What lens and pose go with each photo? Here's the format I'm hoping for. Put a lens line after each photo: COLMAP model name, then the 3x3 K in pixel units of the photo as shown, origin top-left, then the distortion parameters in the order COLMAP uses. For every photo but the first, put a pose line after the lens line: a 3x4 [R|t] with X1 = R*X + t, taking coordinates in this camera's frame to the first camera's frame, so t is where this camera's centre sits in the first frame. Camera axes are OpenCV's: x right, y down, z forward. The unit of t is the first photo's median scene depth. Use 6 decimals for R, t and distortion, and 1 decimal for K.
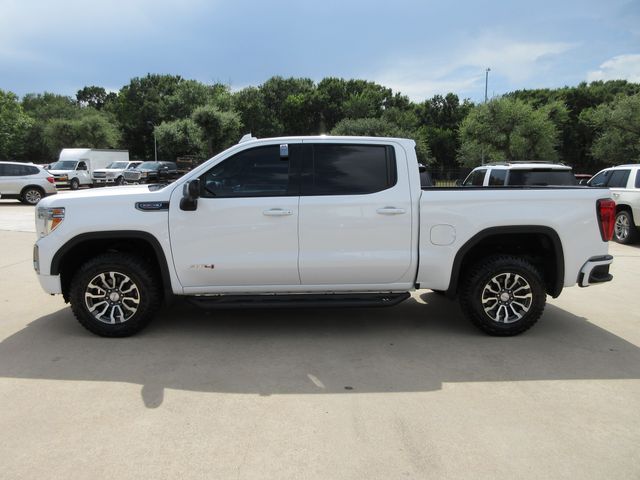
lens RADIAL K [[501.1, 0, 320.0], [0, 501.1, 240.0], [0, 0, 1]] dist [0.004328, 0.002974]
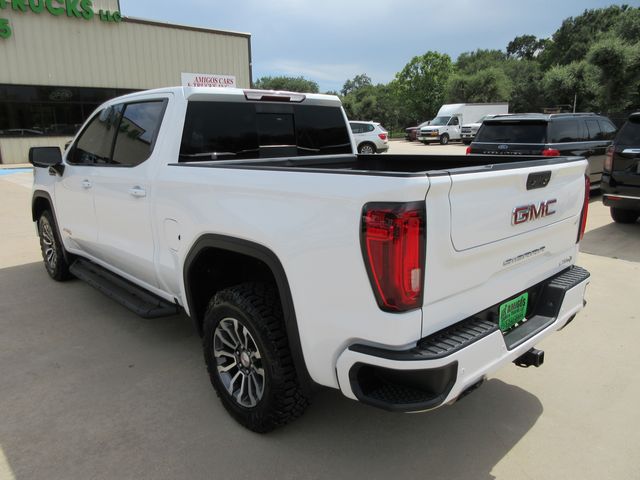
lens RADIAL K [[492.6, 0, 320.0], [0, 492.6, 240.0], [0, 0, 1]] dist [0.004035, 0.006359]
pose [[0.627986, 0.152790, -0.763079, 0.141477], [-0.078299, 0.987967, 0.133382, -0.017389], [0.774276, -0.024013, 0.632393, 0.122040]]
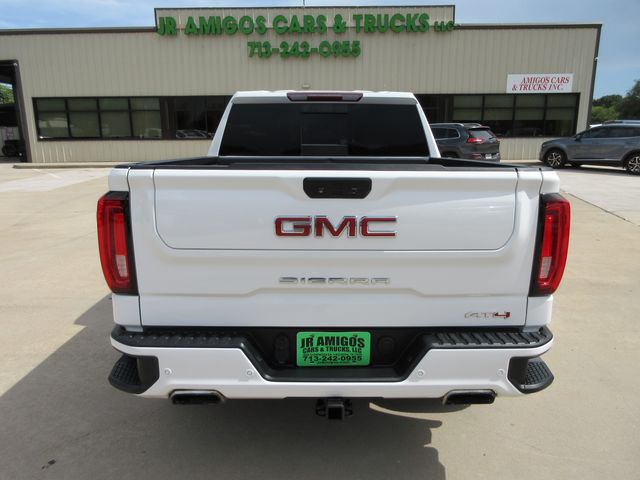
lens RADIAL K [[492.6, 0, 320.0], [0, 492.6, 240.0], [0, 0, 1]] dist [0.004035, 0.006359]
pose [[-0.070442, 0.194530, -0.978364, 0.165852], [-0.124087, 0.971473, 0.202094, -0.025488], [0.989768, 0.135638, -0.044294, 0.204473]]
